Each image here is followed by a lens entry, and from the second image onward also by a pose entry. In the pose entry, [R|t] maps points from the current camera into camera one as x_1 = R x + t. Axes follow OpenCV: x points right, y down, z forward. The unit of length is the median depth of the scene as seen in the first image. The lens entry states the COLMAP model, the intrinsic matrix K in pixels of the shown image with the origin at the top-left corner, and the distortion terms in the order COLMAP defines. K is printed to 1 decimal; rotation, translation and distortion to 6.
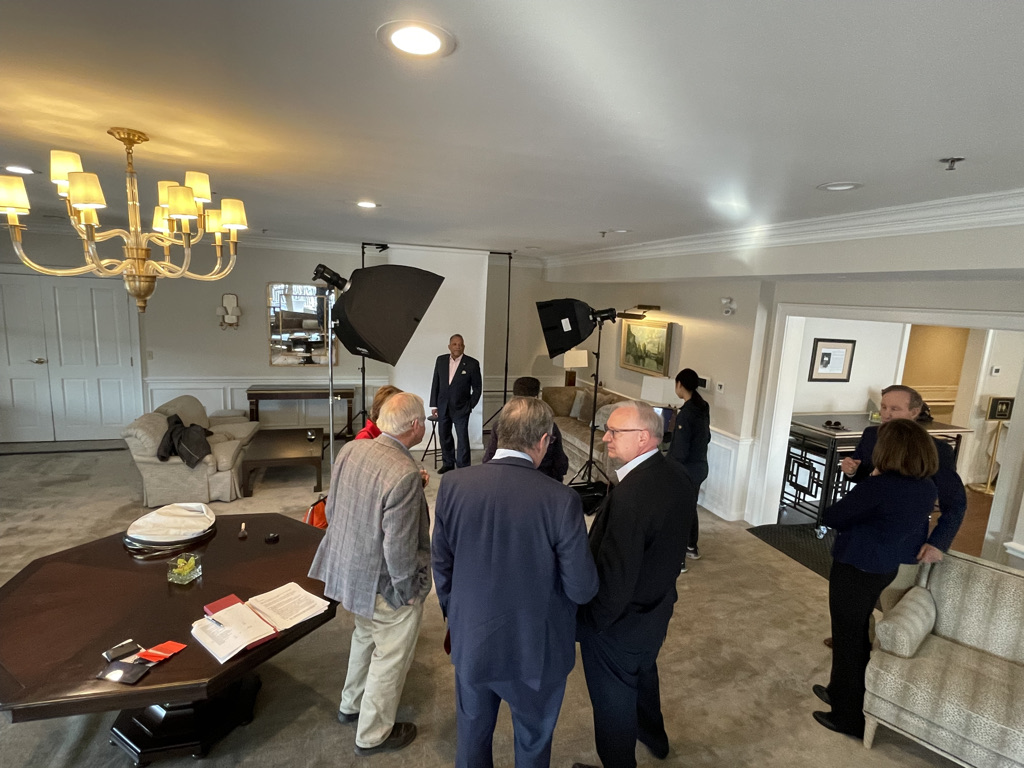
lens RADIAL K [[519.8, 0, 510.1], [0, 519.8, 384.3], [0, 0, 1]] dist [-0.000032, -0.000533]
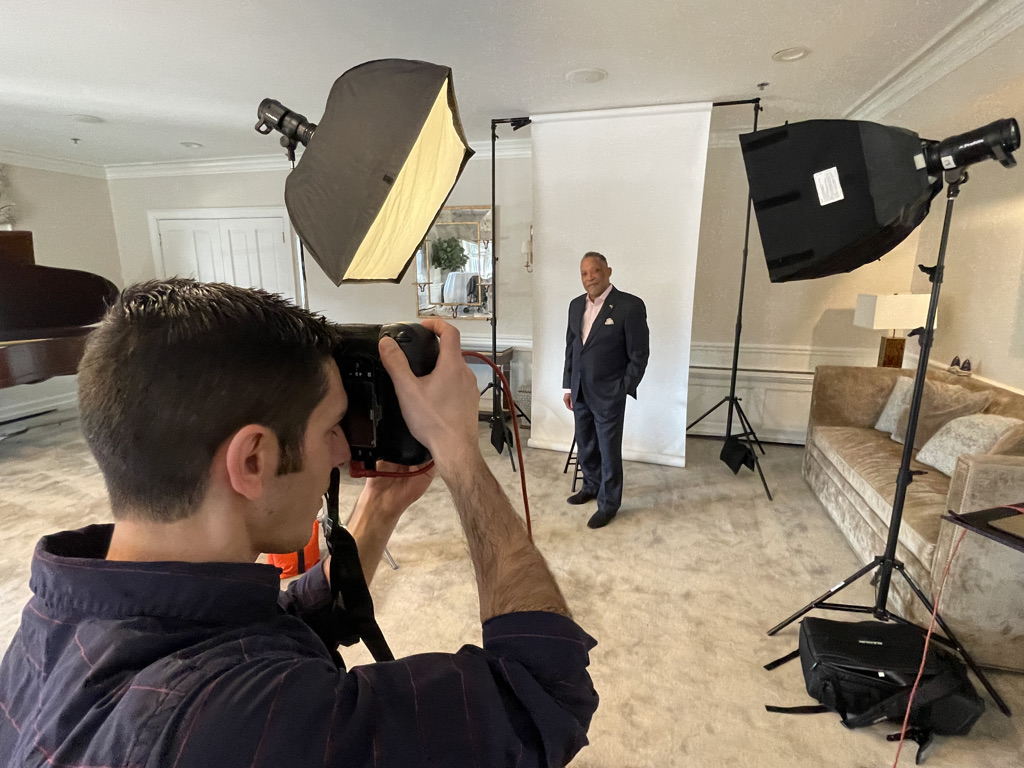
lens RADIAL K [[519.8, 0, 512.8], [0, 519.8, 383.9], [0, 0, 1]] dist [-0.000032, -0.000533]
pose [[0.835091, 0.077744, -0.544591, 0.117715], [-0.053033, 0.996730, 0.060968, 0.010532], [0.547550, -0.022033, 0.836483, 0.512187]]
